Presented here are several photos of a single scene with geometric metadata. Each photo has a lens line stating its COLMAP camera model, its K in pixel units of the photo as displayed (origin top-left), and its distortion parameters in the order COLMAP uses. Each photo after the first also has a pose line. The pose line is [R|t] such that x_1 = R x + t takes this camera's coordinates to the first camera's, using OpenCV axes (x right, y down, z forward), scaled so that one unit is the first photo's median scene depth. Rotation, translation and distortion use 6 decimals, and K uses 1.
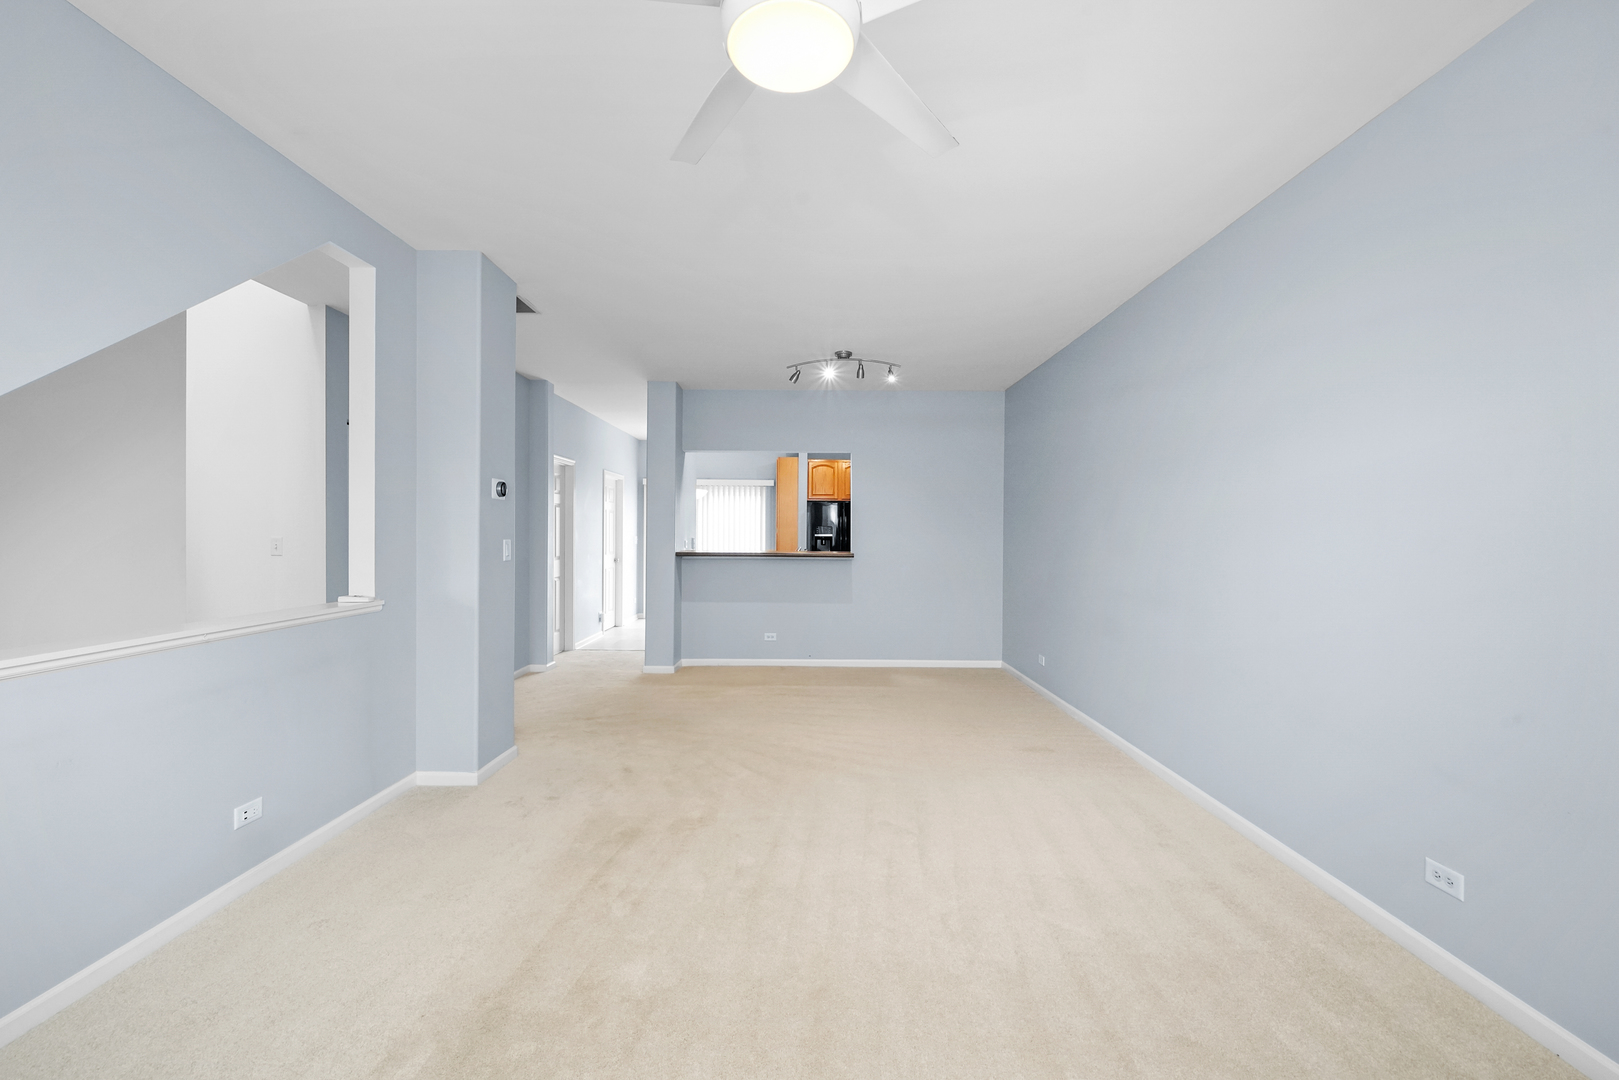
lens RADIAL K [[677.3, 0, 811.3], [0, 677.3, 536.2], [0, 0, 1]] dist [-0.002738, 0.000104]
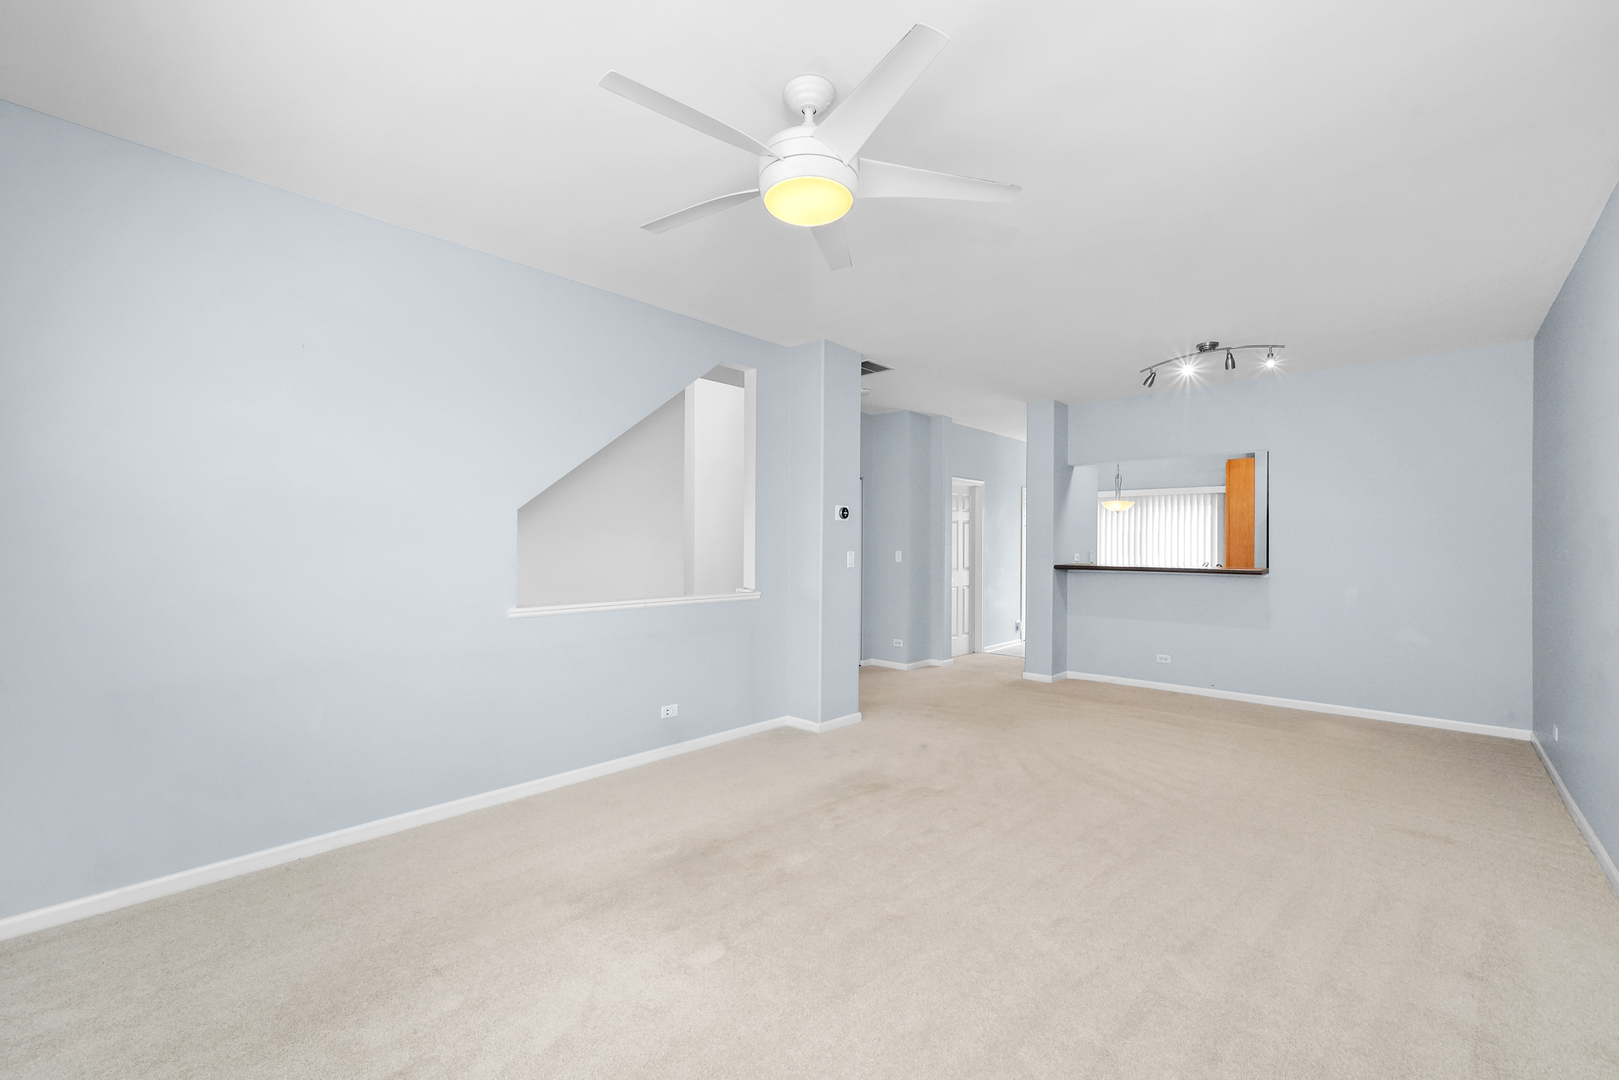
lens RADIAL K [[677.3, 0, 811.3], [0, 677.3, 536.2], [0, 0, 1]] dist [-0.002738, 0.000104]
pose [[0.737961, -0.012655, -0.674725, 0.226633], [-0.001988, 0.999779, -0.020926, 0.002019], [0.674840, 0.016784, 0.737773, -0.007507]]
